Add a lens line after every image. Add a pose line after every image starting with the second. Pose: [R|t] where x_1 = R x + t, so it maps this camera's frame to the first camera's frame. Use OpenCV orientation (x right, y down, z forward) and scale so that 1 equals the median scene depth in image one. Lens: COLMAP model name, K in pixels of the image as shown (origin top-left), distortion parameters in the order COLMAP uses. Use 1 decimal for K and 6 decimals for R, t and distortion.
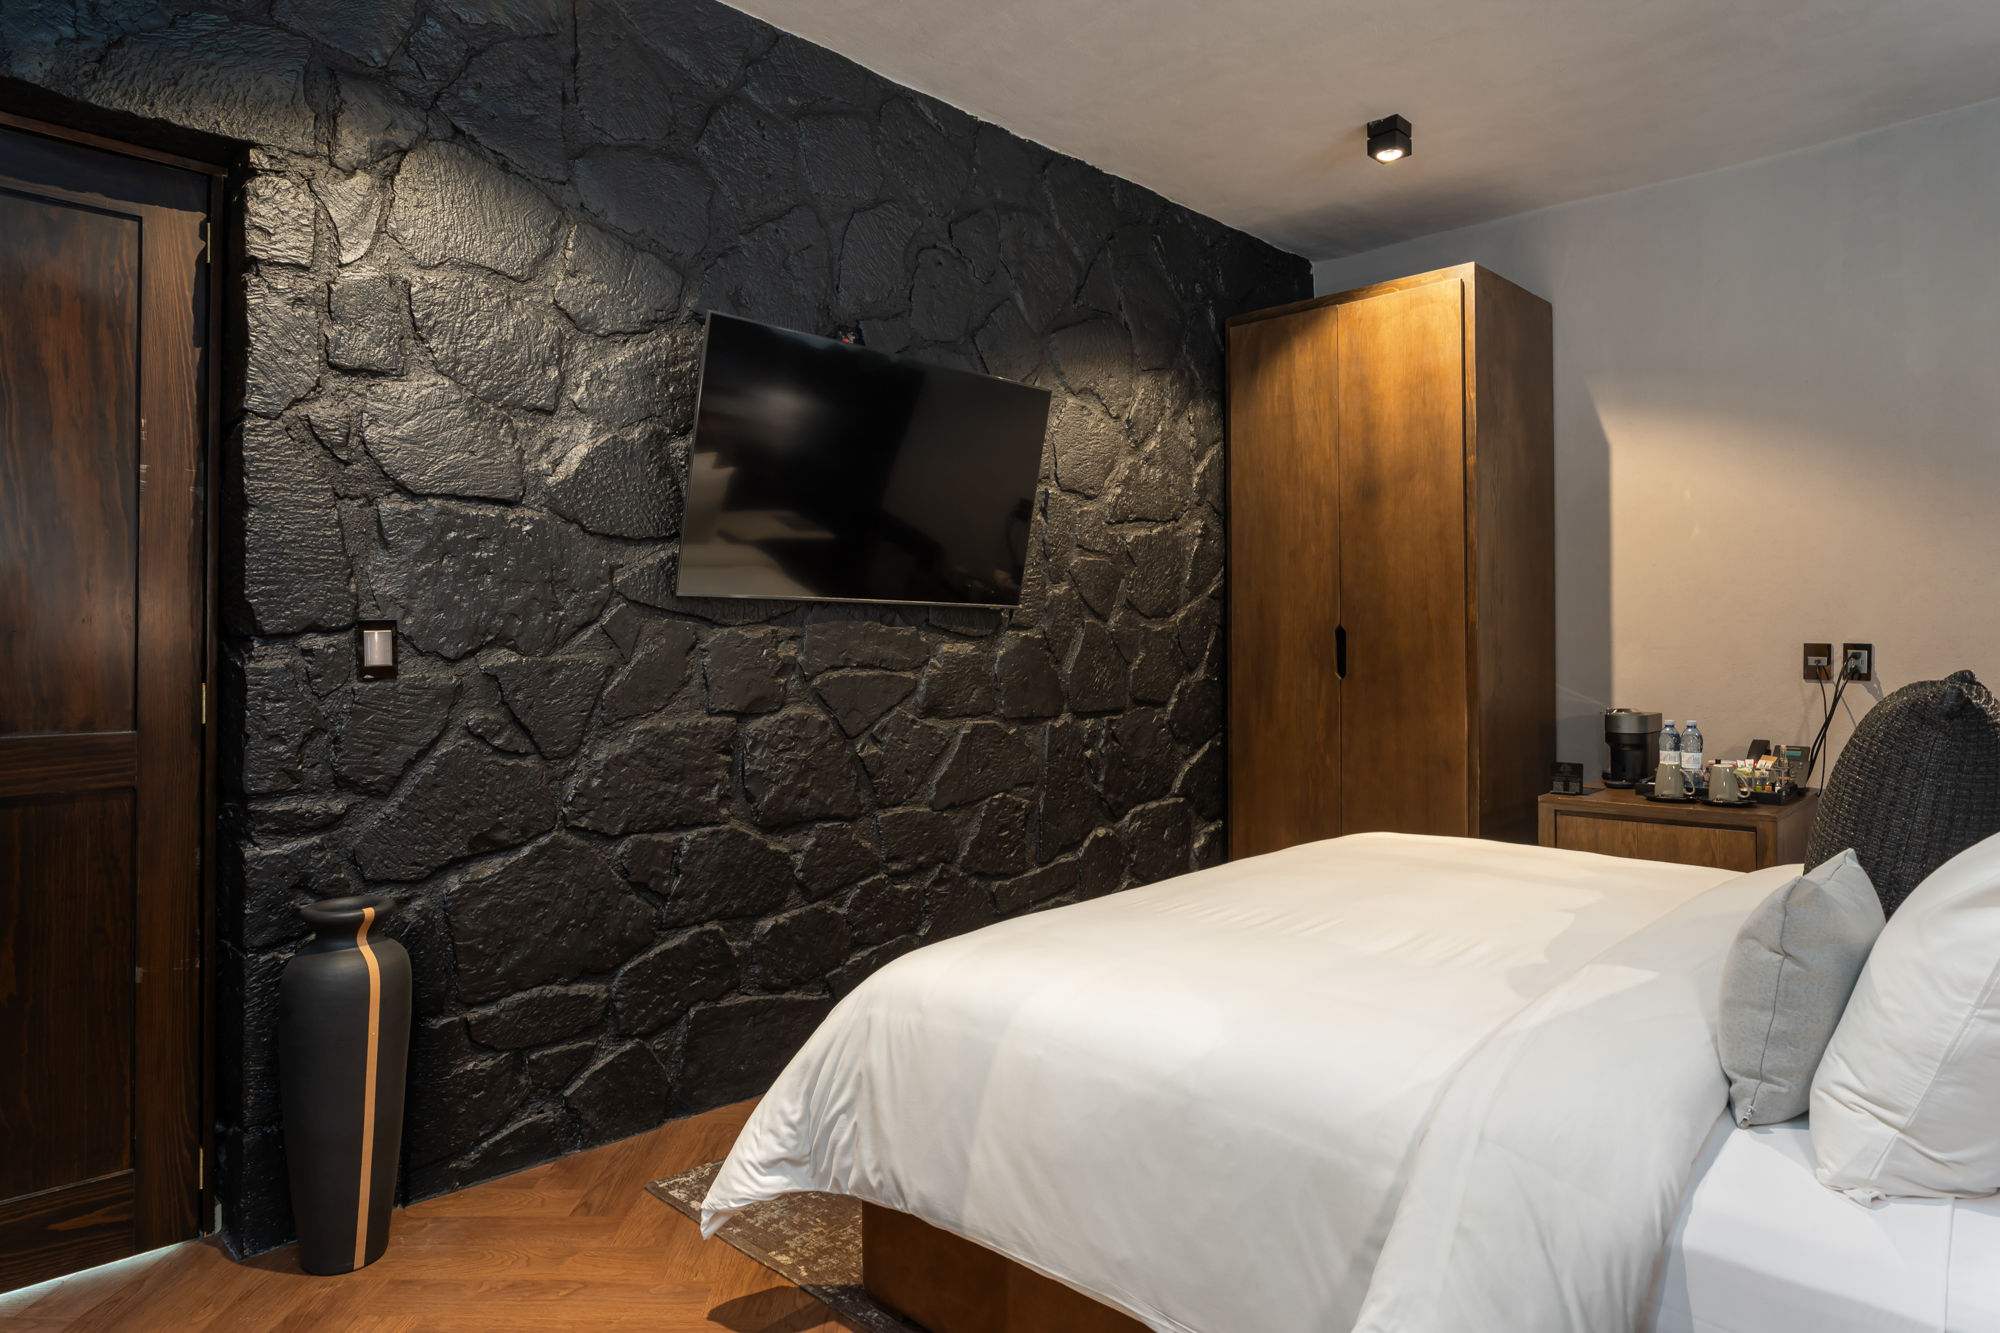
lens RADIAL K [[1143.4, 0, 1004.4], [0, 1143.4, 633.8], [0, 0, 1]] dist [0.000809, -0.000154]
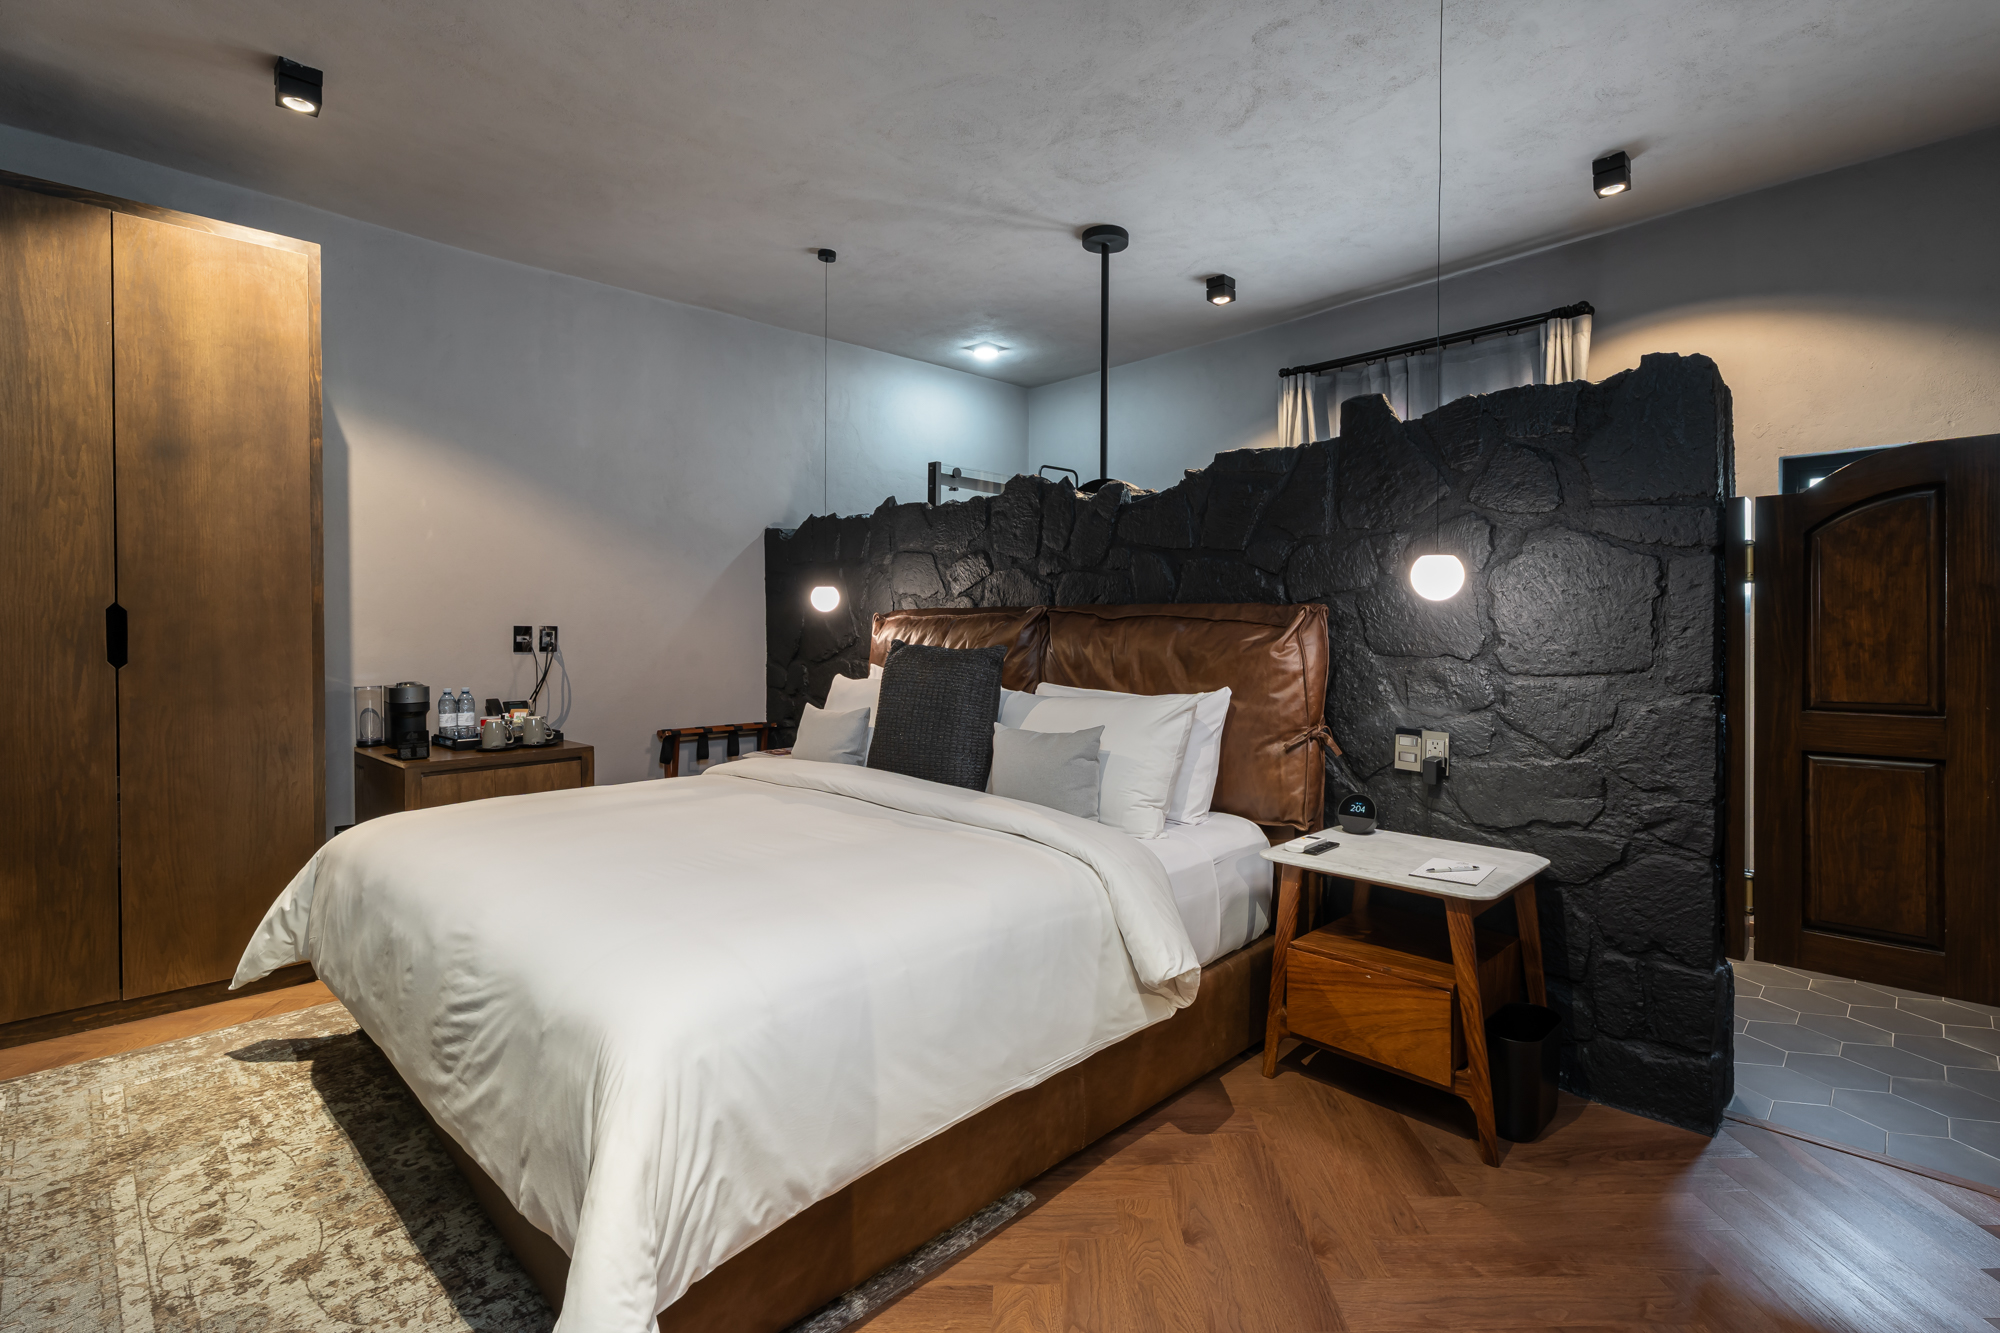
lens RADIAL K [[955.3, 0, 1004.2], [0, 955.3, 636.5], [0, 0, 1]] dist [-0.018102, -0.000117]
pose [[-0.002239, -0.009915, 0.999948, -0.423108], [-0.011735, 0.999882, 0.009888, 0.002809], [-0.999929, -0.011712, -0.002355, 0.396547]]
